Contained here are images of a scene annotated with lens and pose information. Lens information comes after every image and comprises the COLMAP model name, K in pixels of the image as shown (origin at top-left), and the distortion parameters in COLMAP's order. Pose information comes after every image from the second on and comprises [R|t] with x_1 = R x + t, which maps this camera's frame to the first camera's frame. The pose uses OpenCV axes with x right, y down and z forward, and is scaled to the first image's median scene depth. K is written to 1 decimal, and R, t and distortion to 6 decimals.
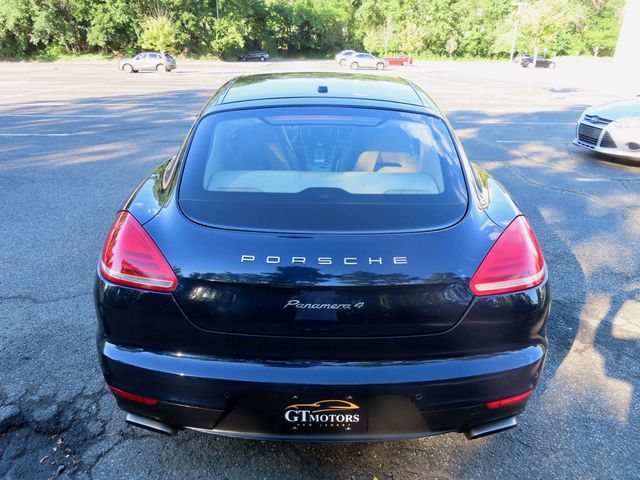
lens RADIAL K [[446.7, 0, 317.3], [0, 446.7, 240.1], [0, 0, 1]] dist [-0.012619, 0.009385]
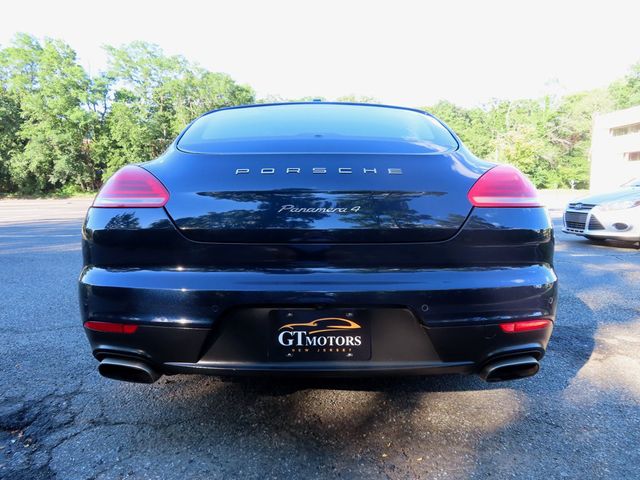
lens RADIAL K [[446.7, 0, 318.0], [0, 446.7, 241.6], [0, 0, 1]] dist [-0.012619, 0.009385]
pose [[0.999887, -0.013868, 0.005724, 0.002393], [0.014913, 0.960384, -0.278280, 0.237534], [-0.001638, 0.278334, 0.960483, 0.041193]]
